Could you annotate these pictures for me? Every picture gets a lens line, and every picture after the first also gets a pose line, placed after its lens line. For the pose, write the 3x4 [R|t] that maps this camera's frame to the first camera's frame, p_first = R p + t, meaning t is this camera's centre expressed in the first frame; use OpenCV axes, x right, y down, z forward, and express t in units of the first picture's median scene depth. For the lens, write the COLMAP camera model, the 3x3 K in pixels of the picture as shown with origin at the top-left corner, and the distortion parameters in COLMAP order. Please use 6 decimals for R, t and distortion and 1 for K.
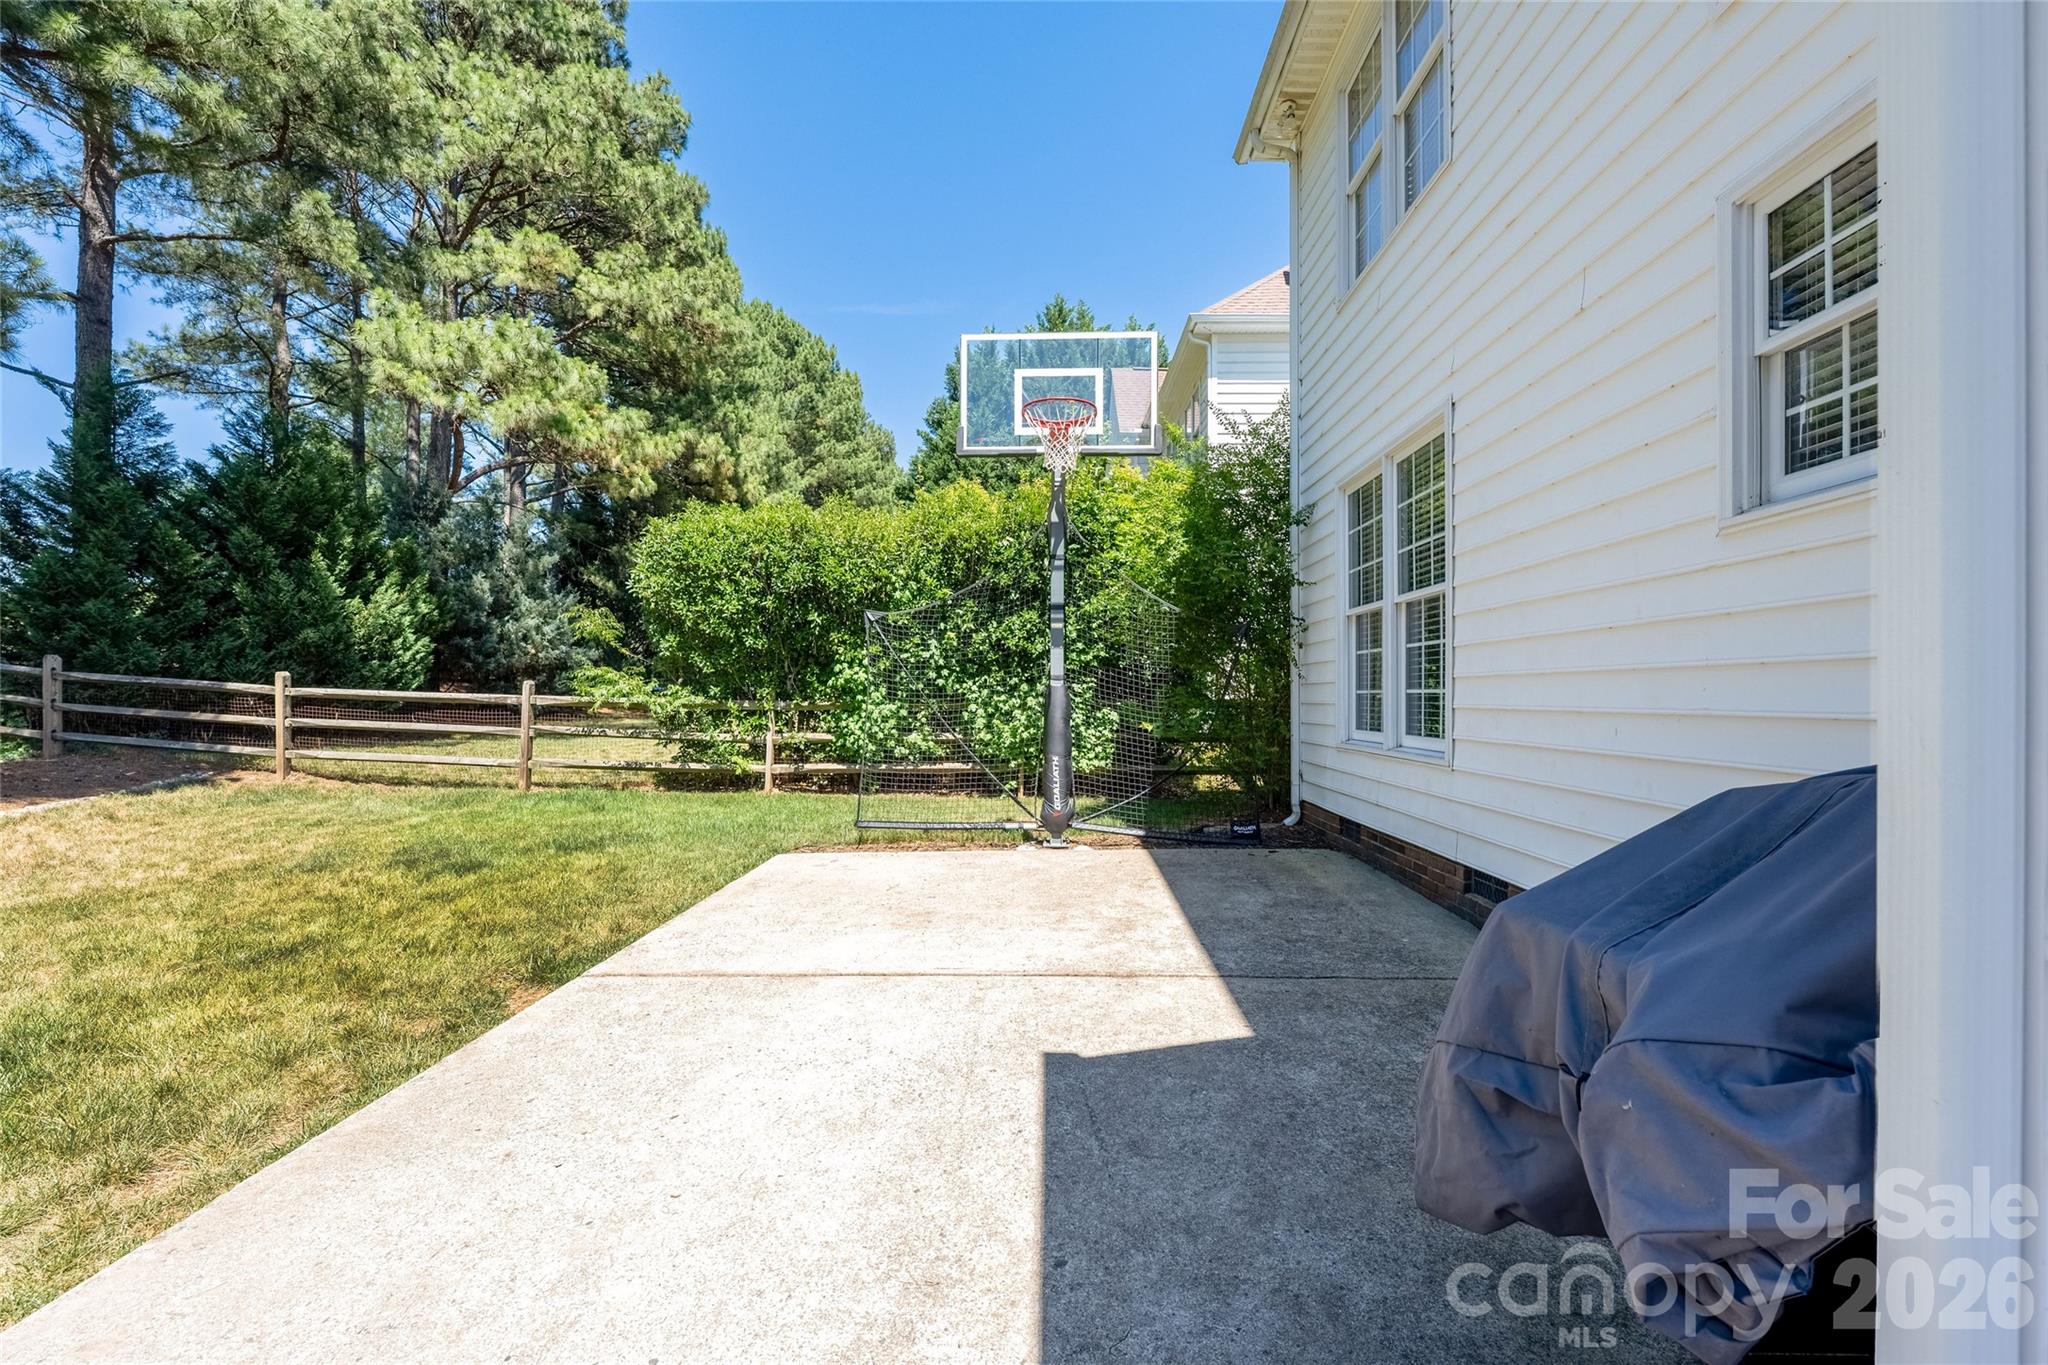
lens RADIAL K [[831.4, 0, 1023.9], [0, 831.4, 686.8], [0, 0, 1]] dist [-0.008041, -0.000127]
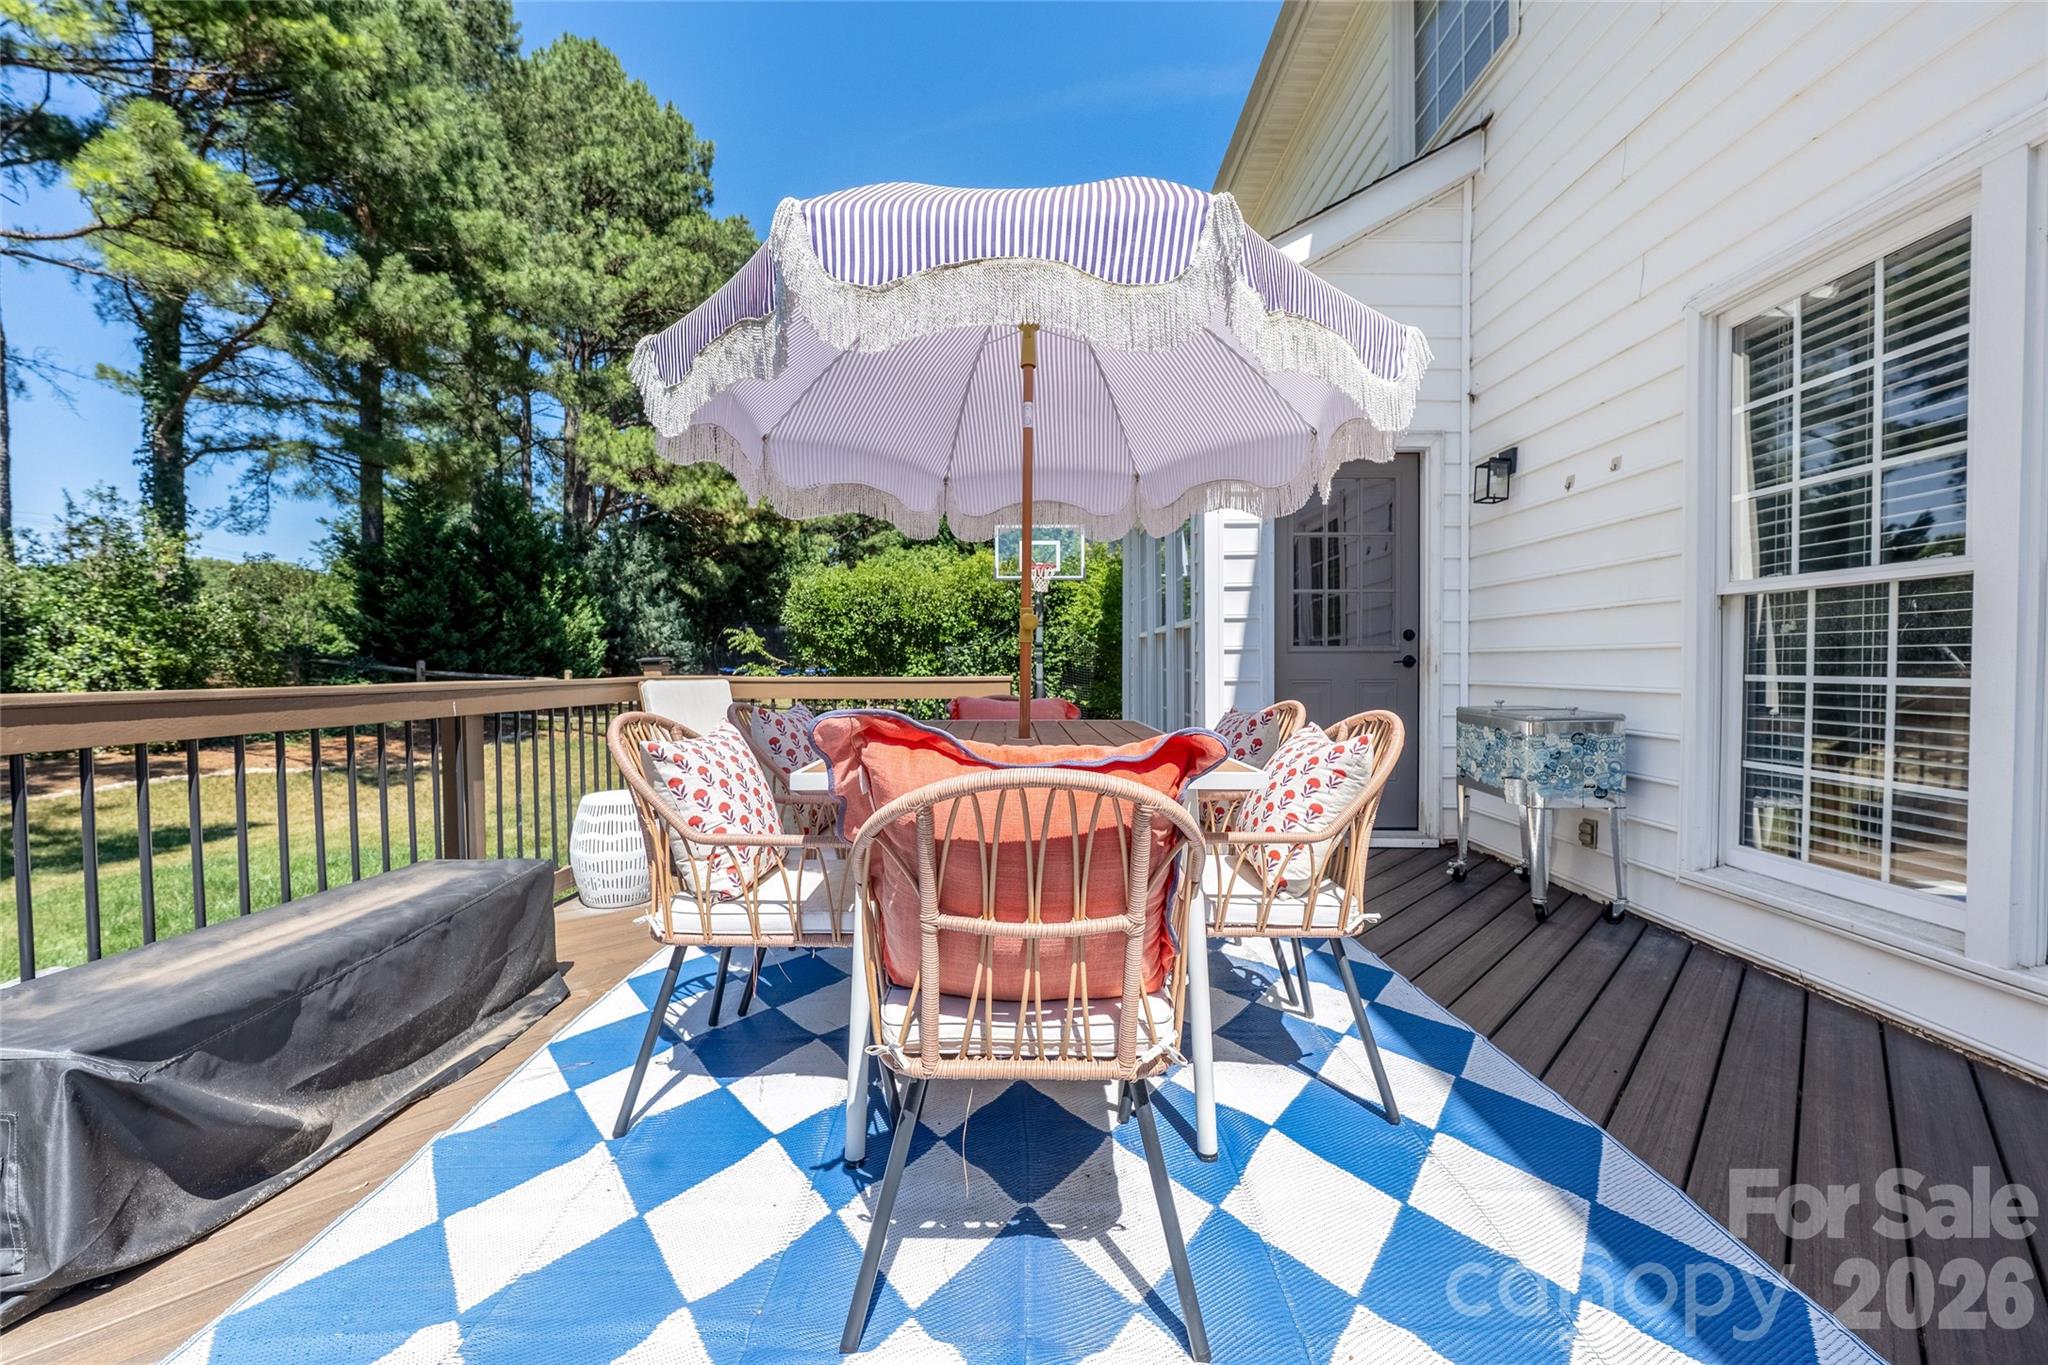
lens RADIAL K [[805.2, 0, 1019.0], [0, 805.2, 688.9], [0, 0, 1]] dist [-0.002525, -0.000149]
pose [[0.999850, -0.005205, 0.016513, -0.025930], [0.004522, 0.999145, 0.041085, -0.043419], [-0.016712, -0.041005, 0.999019, -0.630496]]
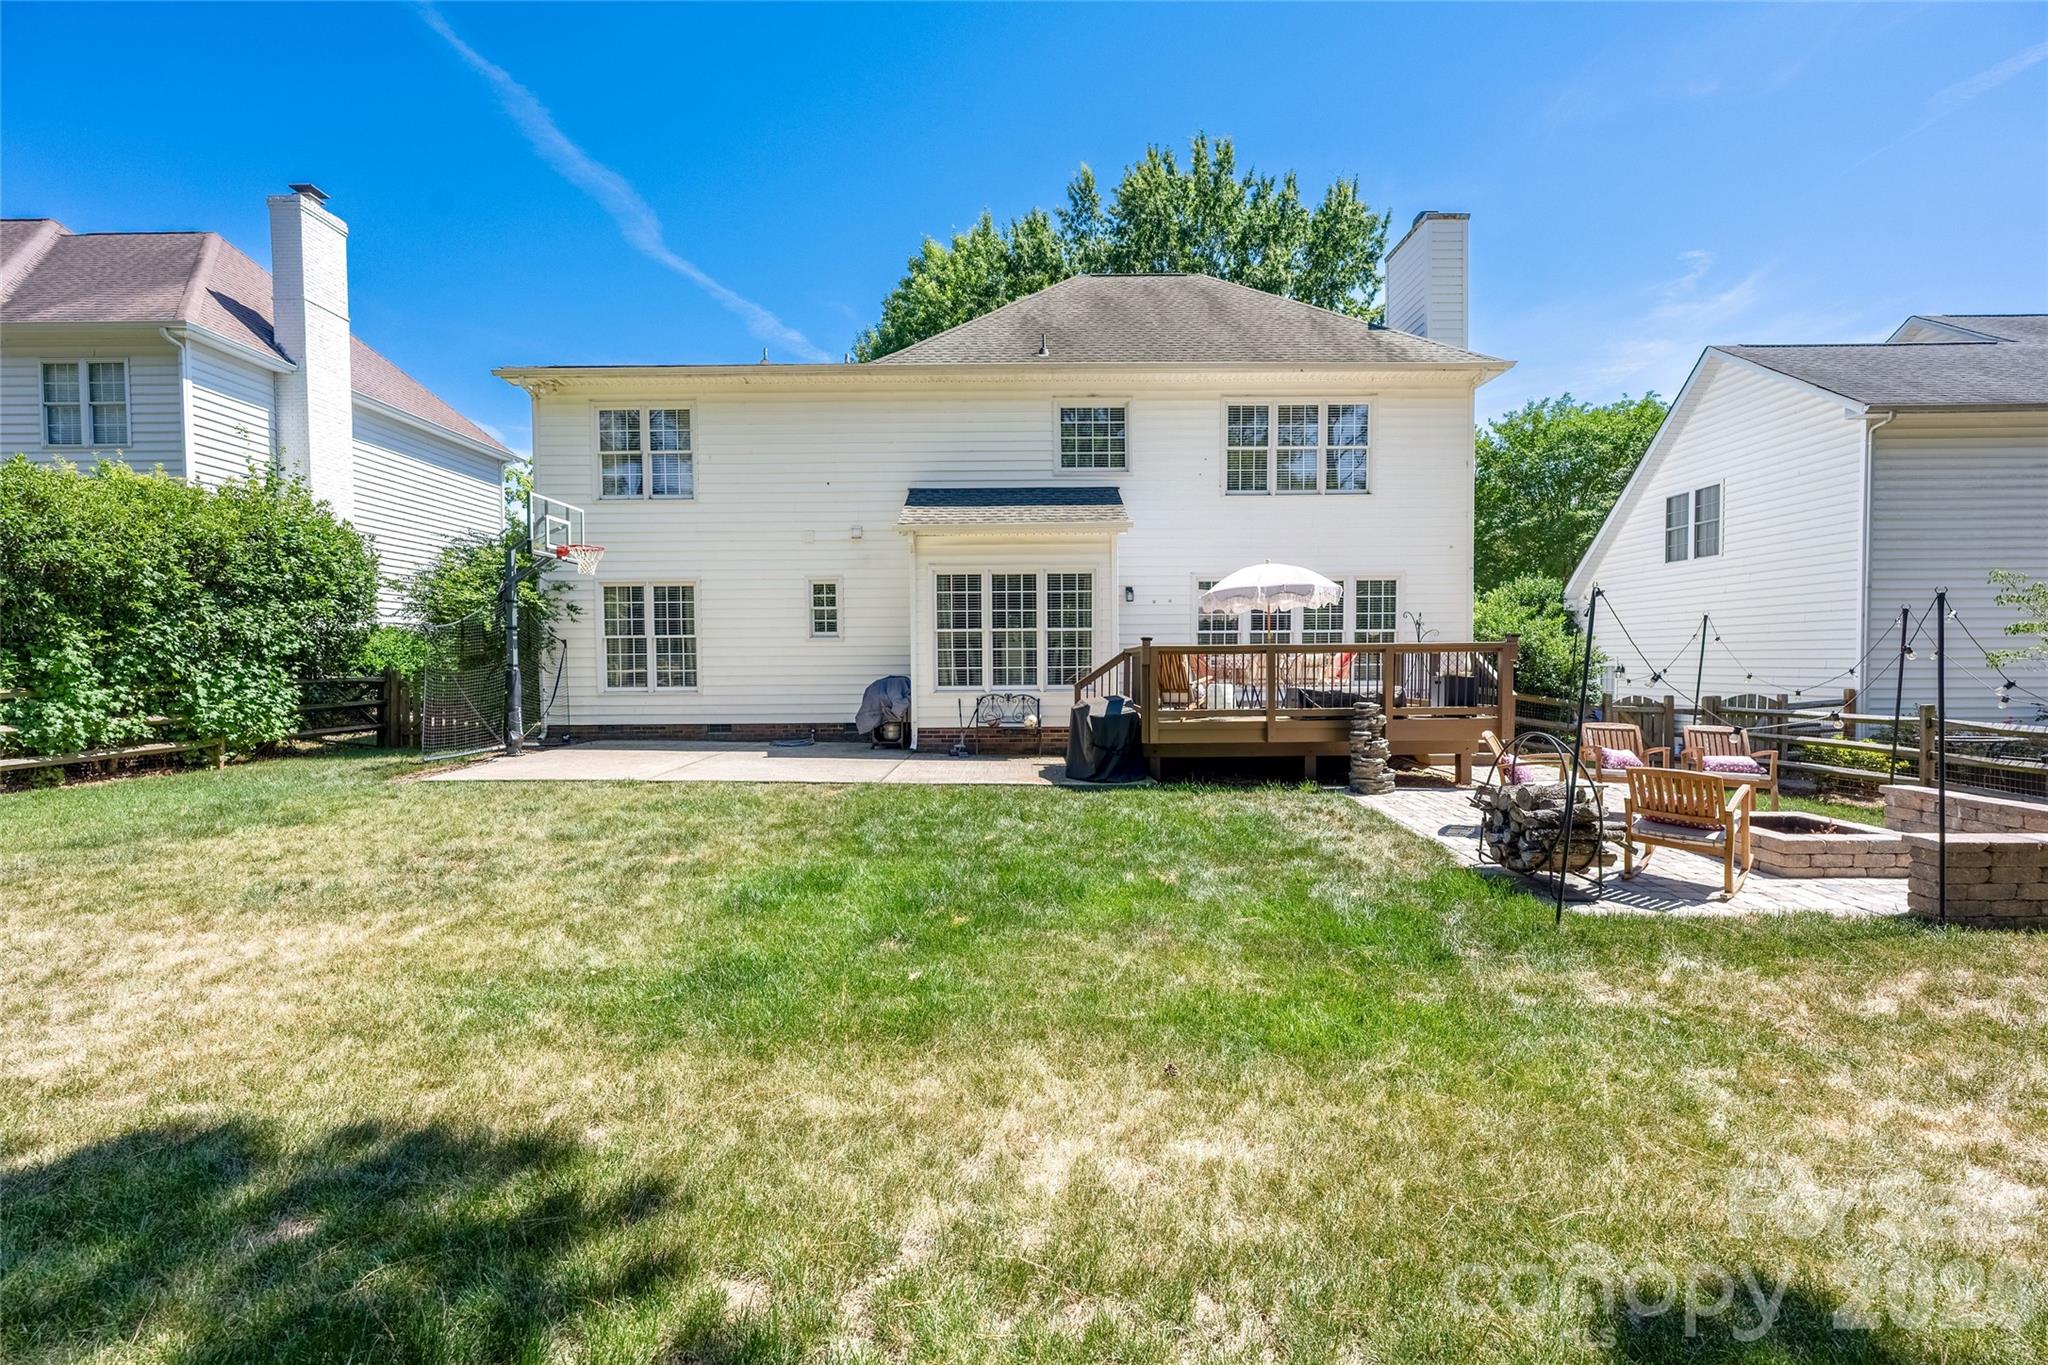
lens RADIAL K [[831.4, 0, 1023.9], [0, 831.4, 686.8], [0, 0, 1]] dist [-0.008041, -0.000127]
pose [[-0.028264, -0.028825, 0.999185, -1.139915], [-0.000454, 0.999584, 0.028824, -0.010523], [-0.999600, 0.000361, -0.028265, -0.060929]]
